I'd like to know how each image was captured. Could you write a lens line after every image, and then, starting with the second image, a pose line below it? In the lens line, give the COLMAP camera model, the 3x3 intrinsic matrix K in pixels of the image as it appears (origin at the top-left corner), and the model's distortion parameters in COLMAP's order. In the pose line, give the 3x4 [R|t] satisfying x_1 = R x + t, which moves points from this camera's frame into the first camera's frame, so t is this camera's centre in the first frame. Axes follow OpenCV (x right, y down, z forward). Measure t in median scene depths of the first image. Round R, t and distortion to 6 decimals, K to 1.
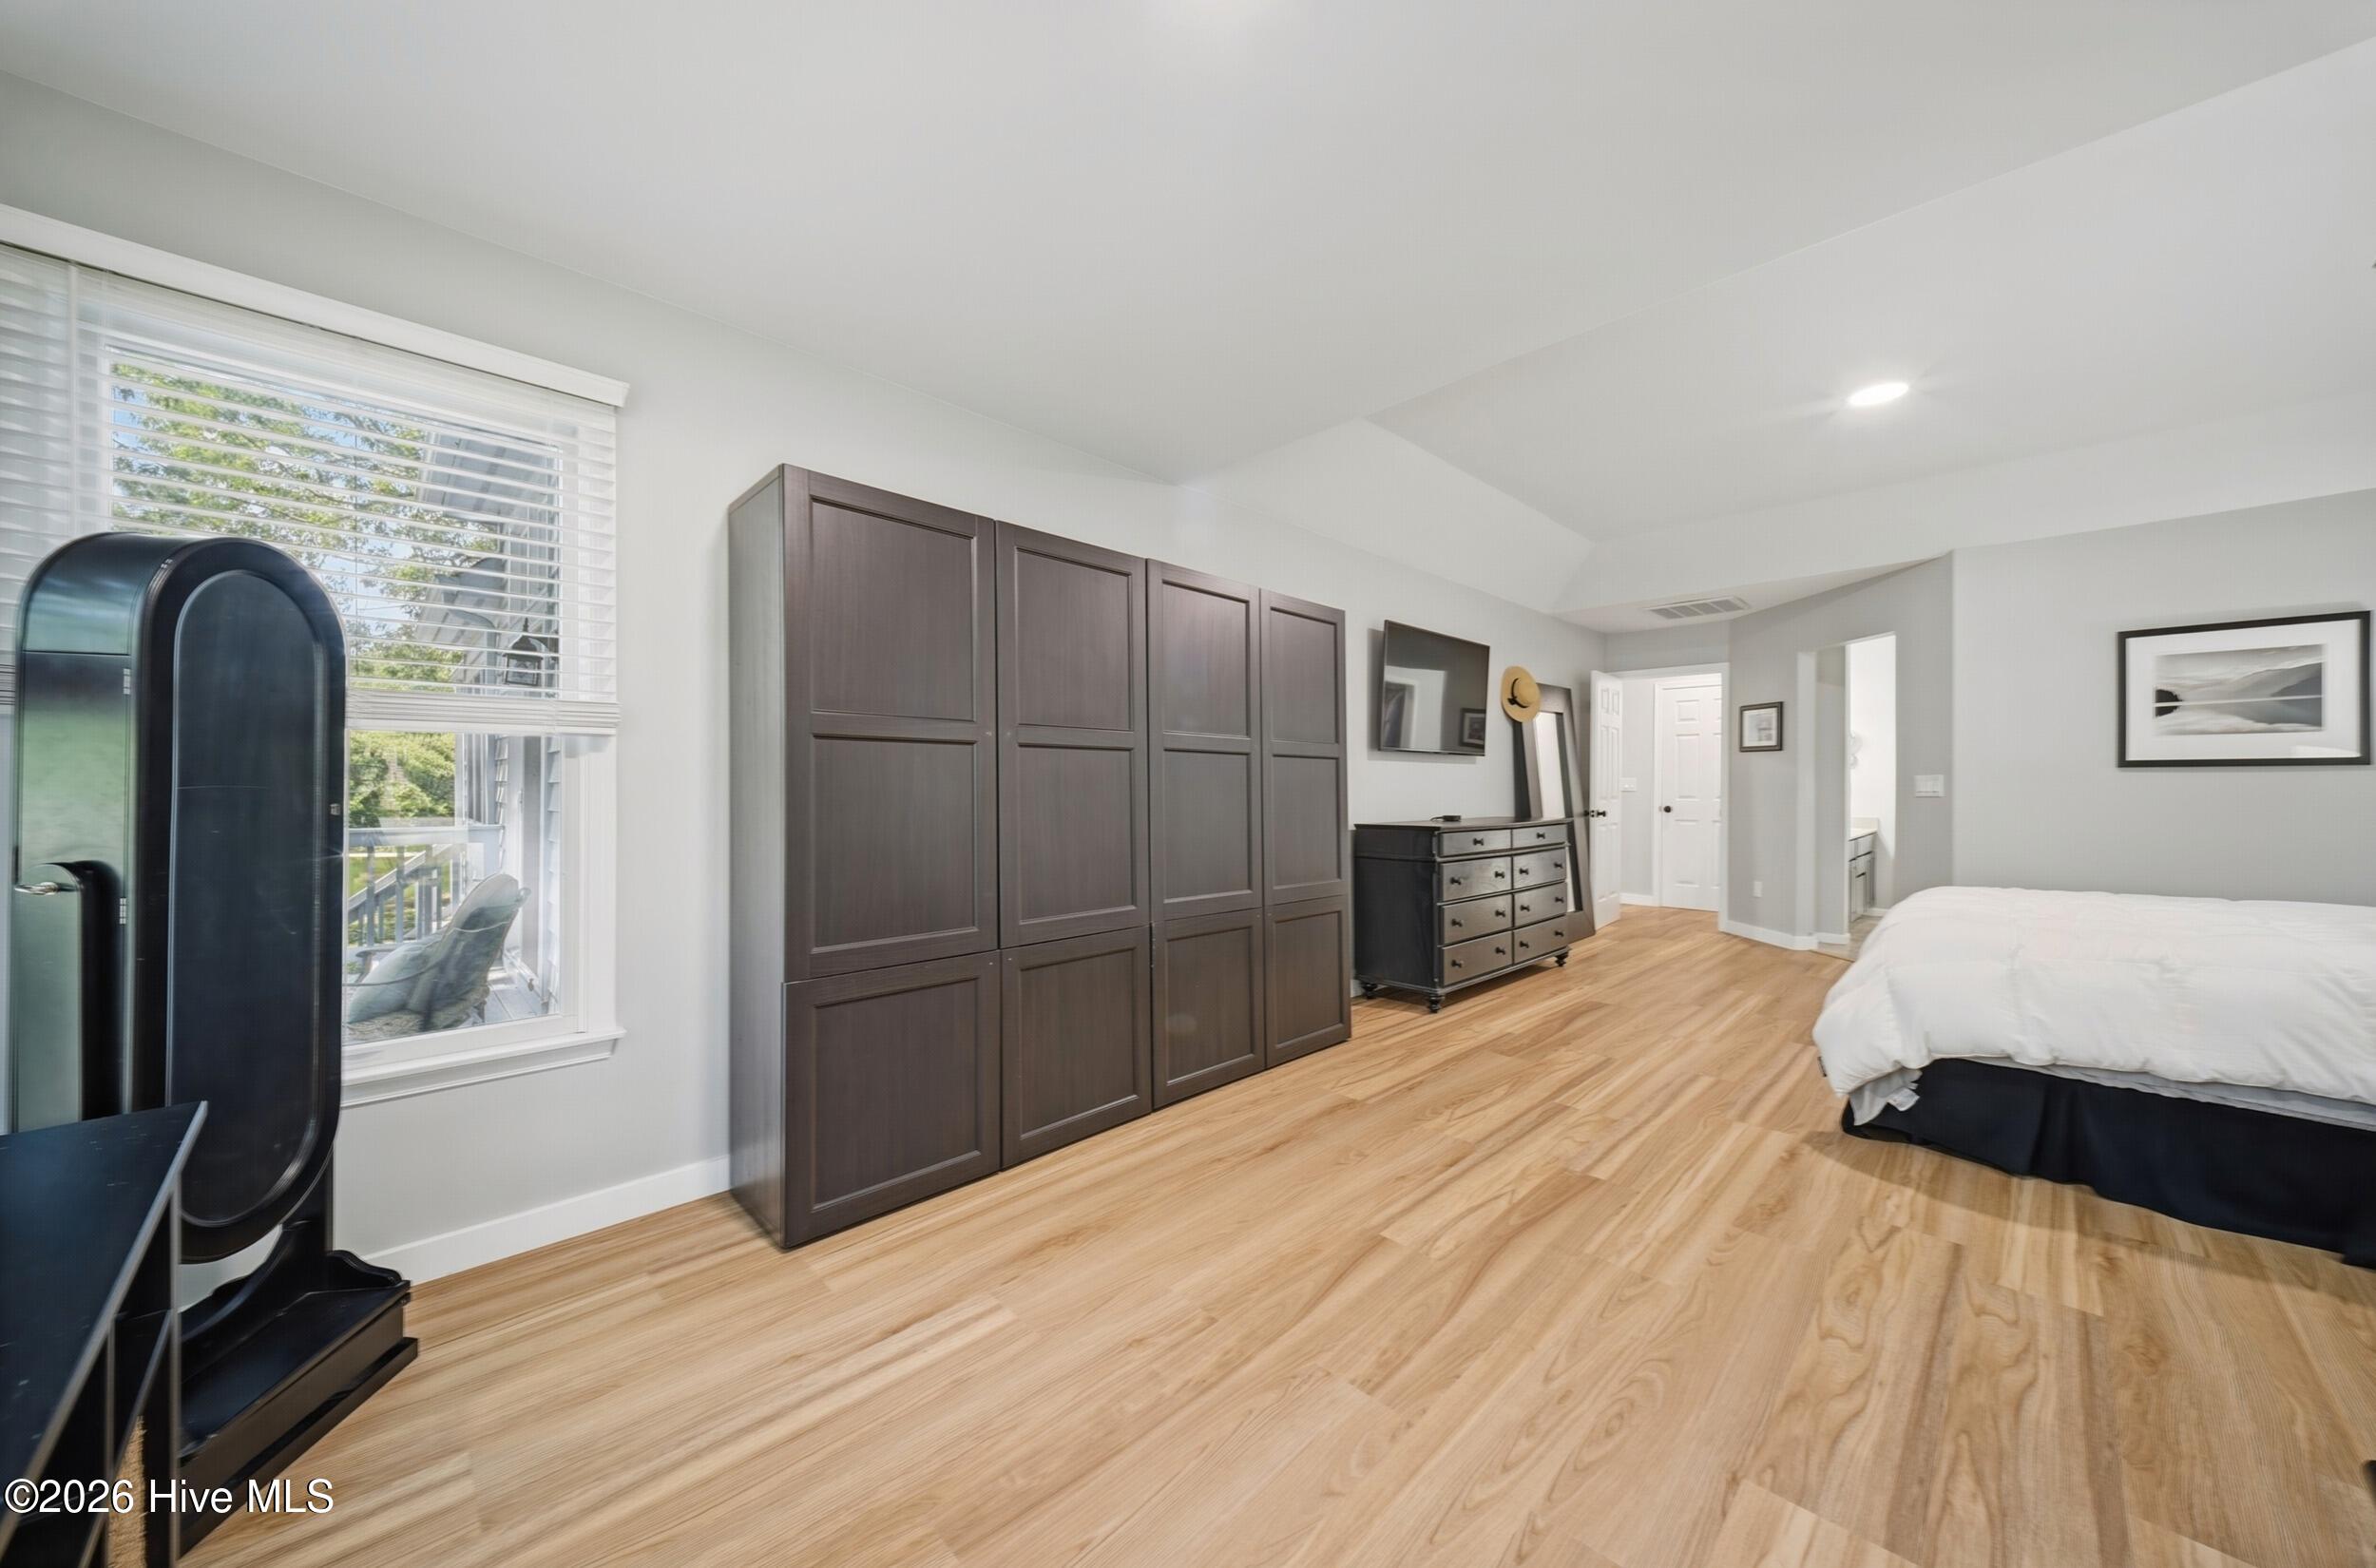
lens RADIAL K [[835.9, 0, 1185.1], [0, 835.9, 780.4], [0, 0, 1]] dist [0.006186, -0.003509]
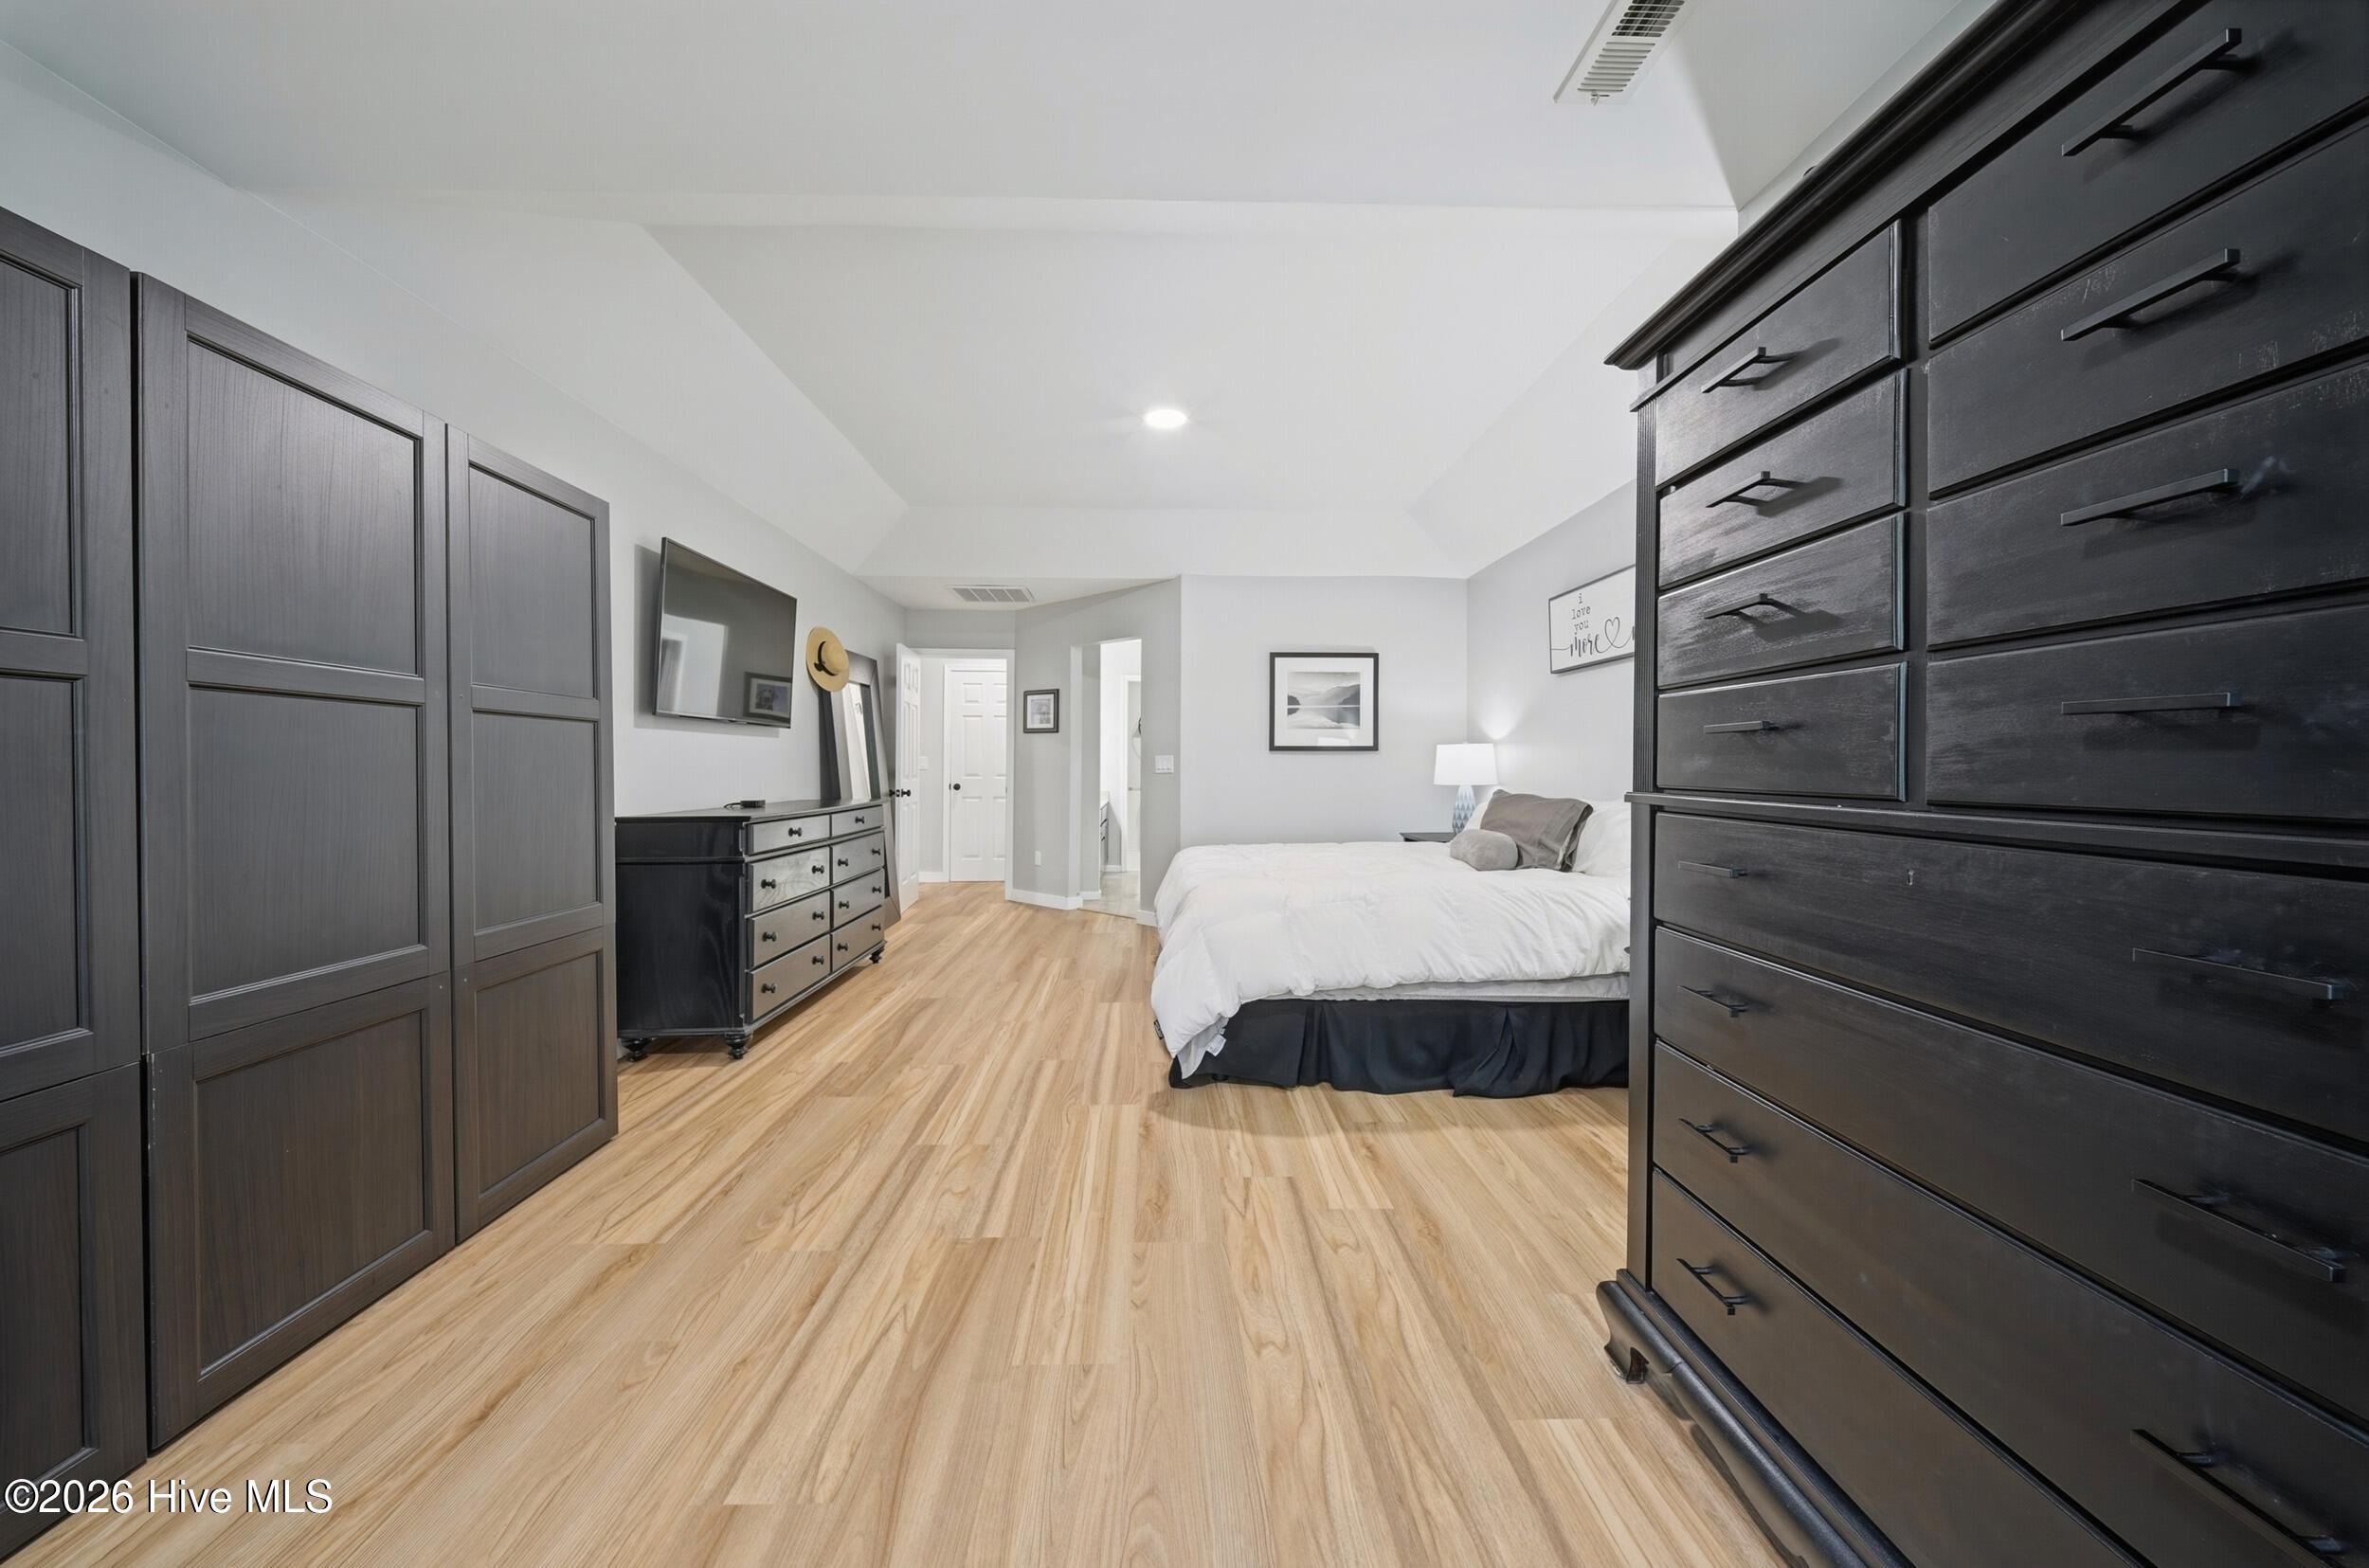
lens RADIAL K [[833.4, 0, 1179.0], [0, 833.4, 762.1], [0, 0, 1]] dist [0.006186, -0.003509]
pose [[0.676601, 0.002483, 0.736346, 0.006741], [-0.004839, 0.999988, 0.001075, 0.002963], [-0.736334, -0.004291, 0.676605, 0.227609]]
